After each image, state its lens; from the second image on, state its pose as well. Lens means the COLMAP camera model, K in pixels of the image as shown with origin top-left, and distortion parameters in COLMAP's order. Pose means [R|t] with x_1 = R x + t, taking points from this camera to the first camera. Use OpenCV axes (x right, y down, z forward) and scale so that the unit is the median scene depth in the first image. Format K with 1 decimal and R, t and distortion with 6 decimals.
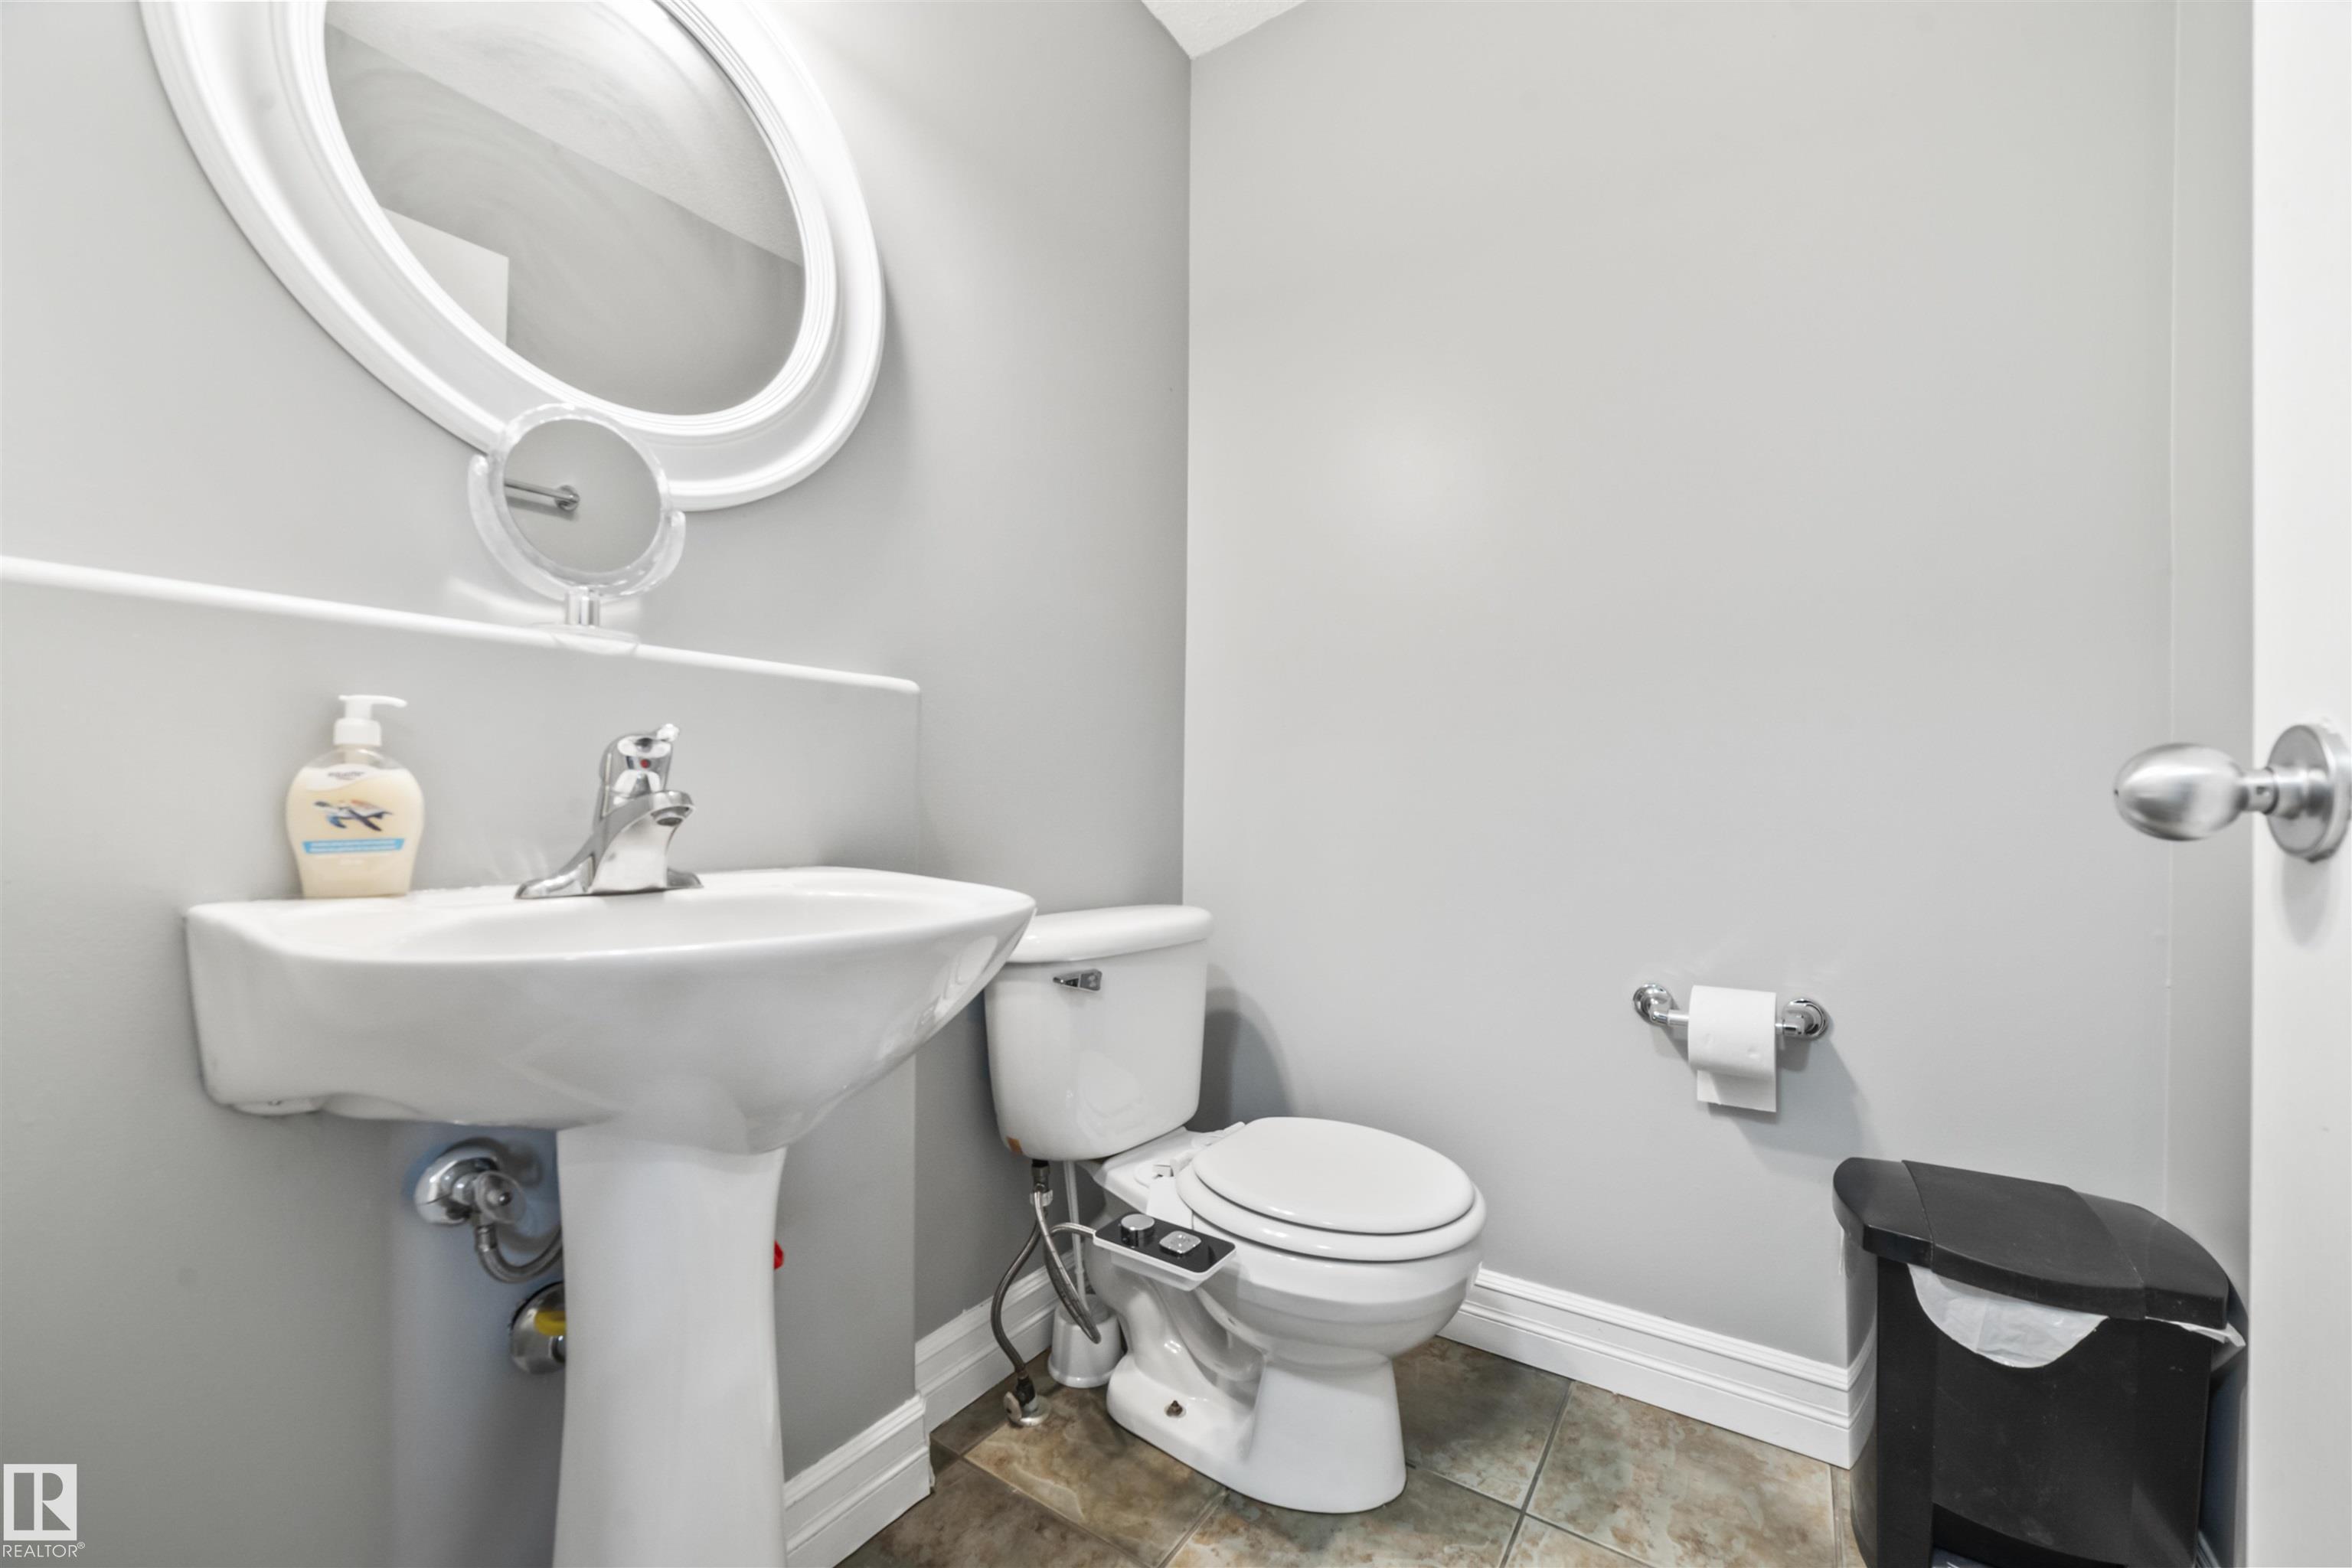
lens RADIAL K [[927.8, 0, 1172.5], [0, 927.8, 804.7], [0, 0, 1]] dist [-0.047752, 0.015983]
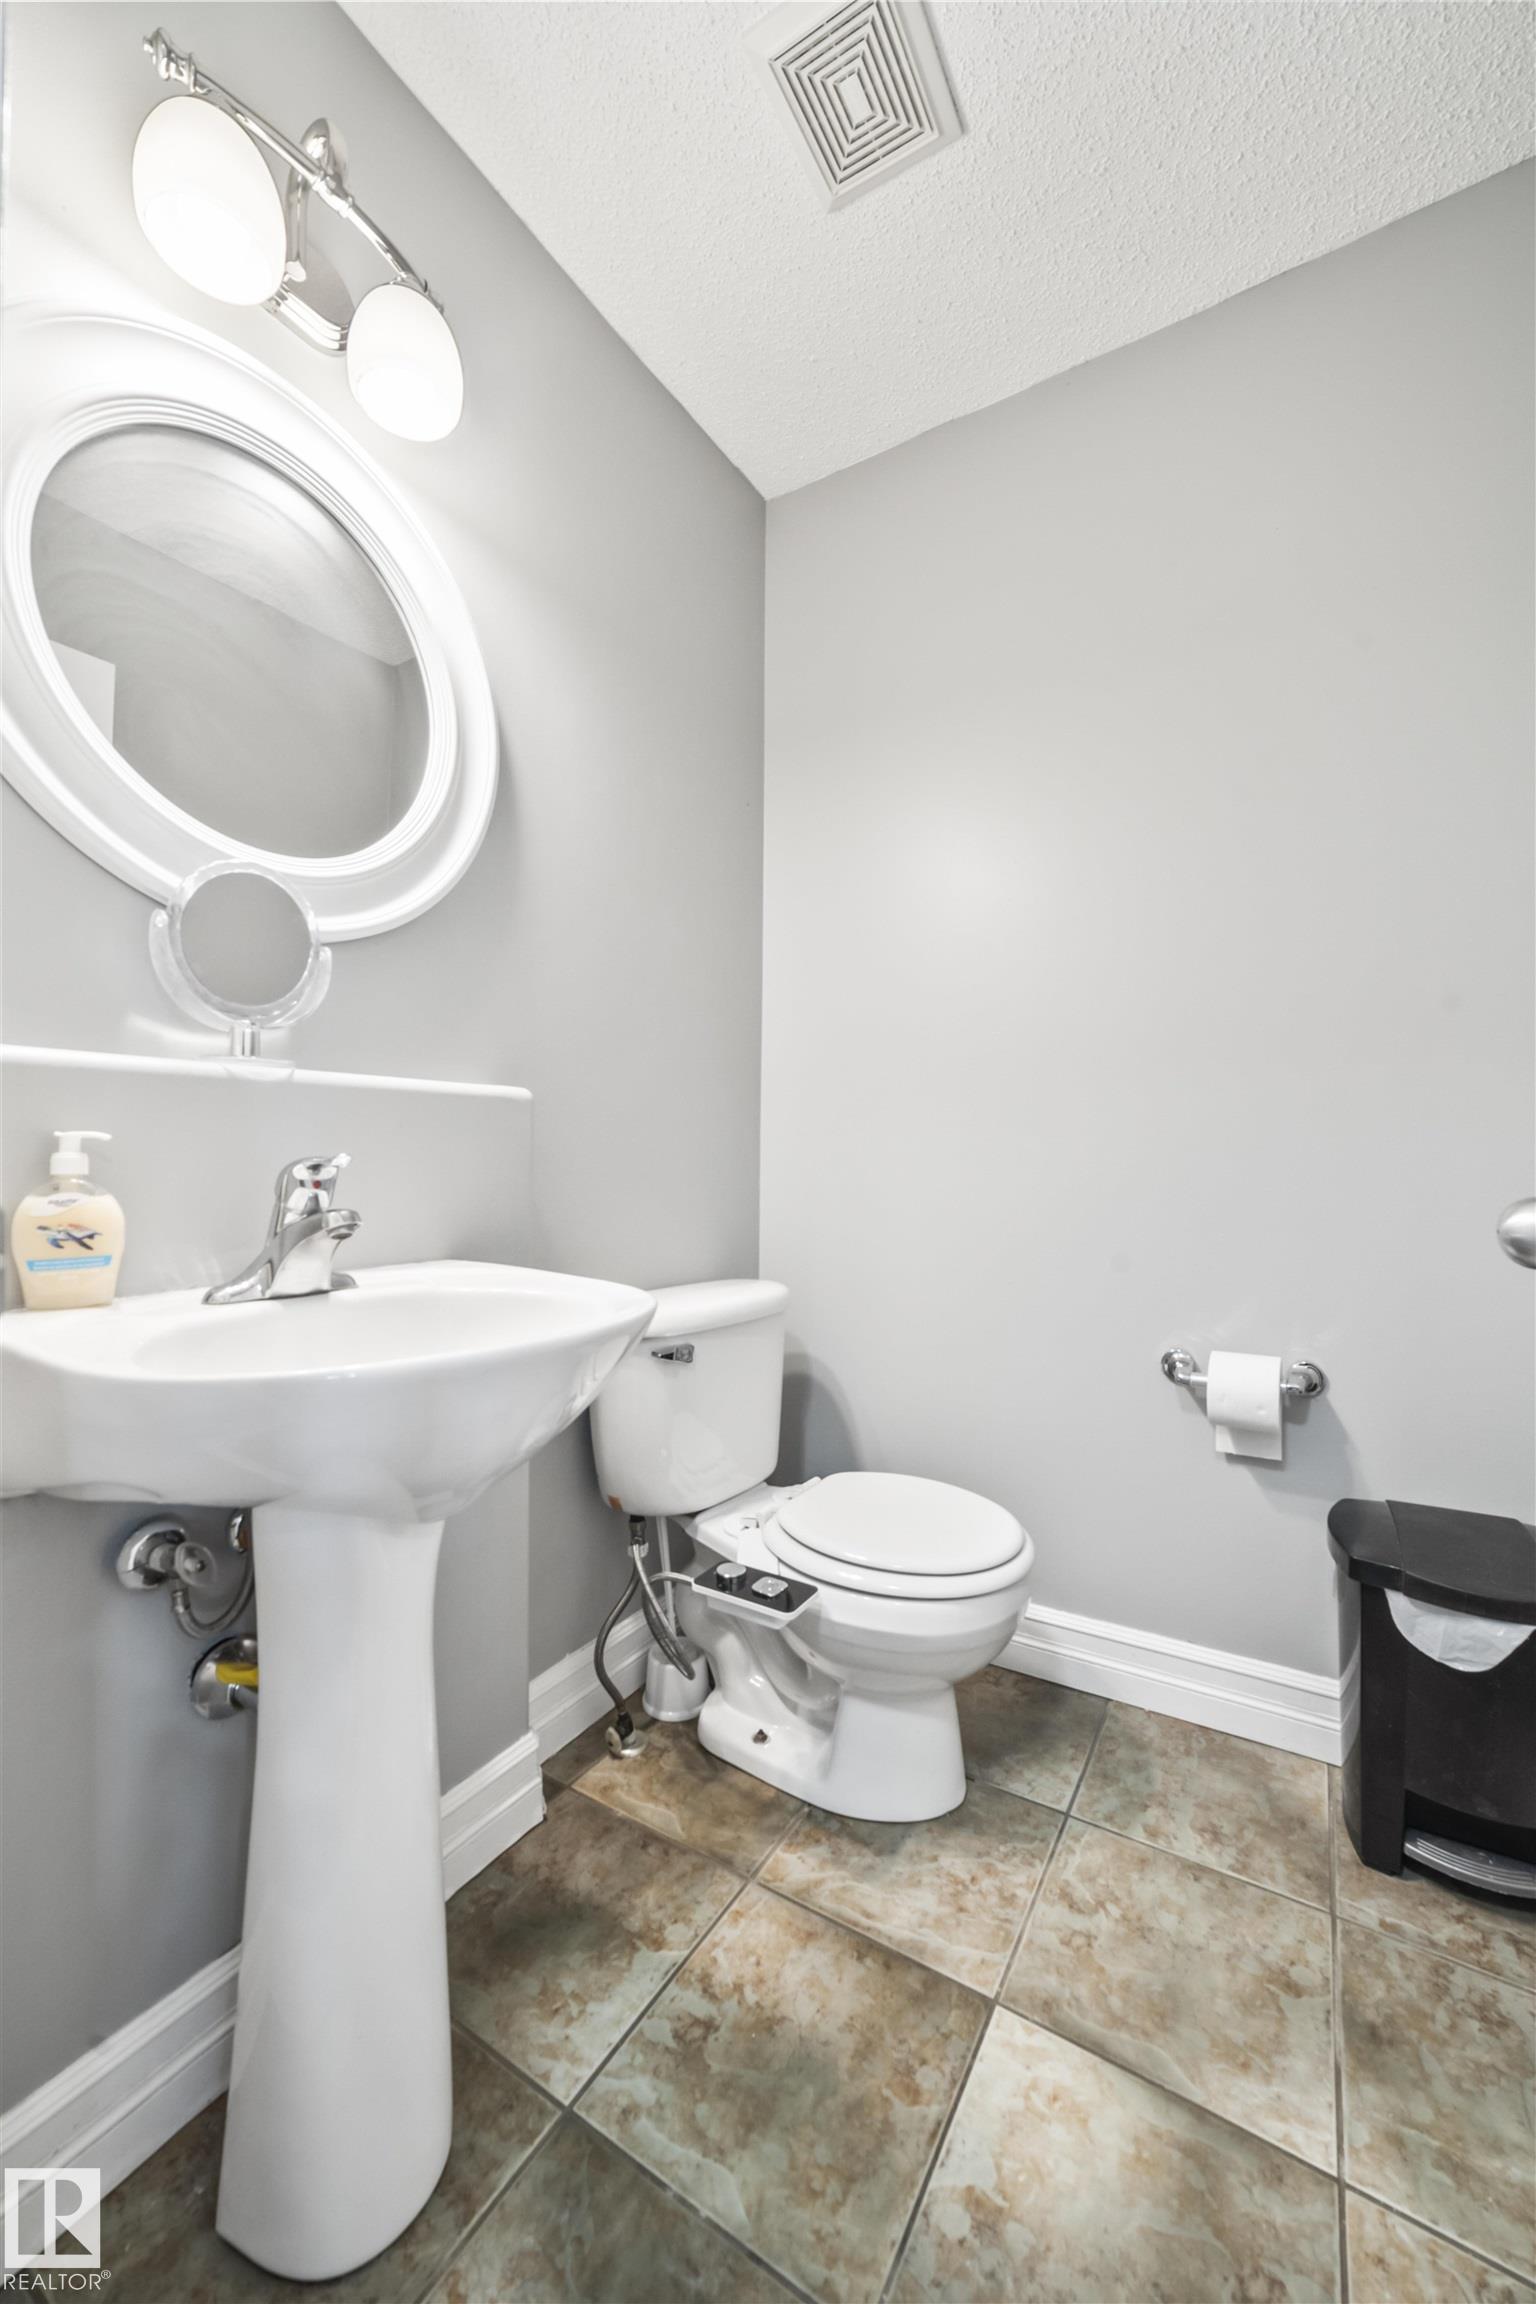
lens RADIAL K [[891.4, 0, 785.9], [0, 891.4, 1161.1], [0, 0, 1]] dist [-0.047263, 0.016963]
pose [[0.998408, -0.001158, 0.056400, -0.030750], [0.001413, 0.999989, -0.004482, -0.043096], [-0.056394, 0.004554, 0.998398, -0.088643]]
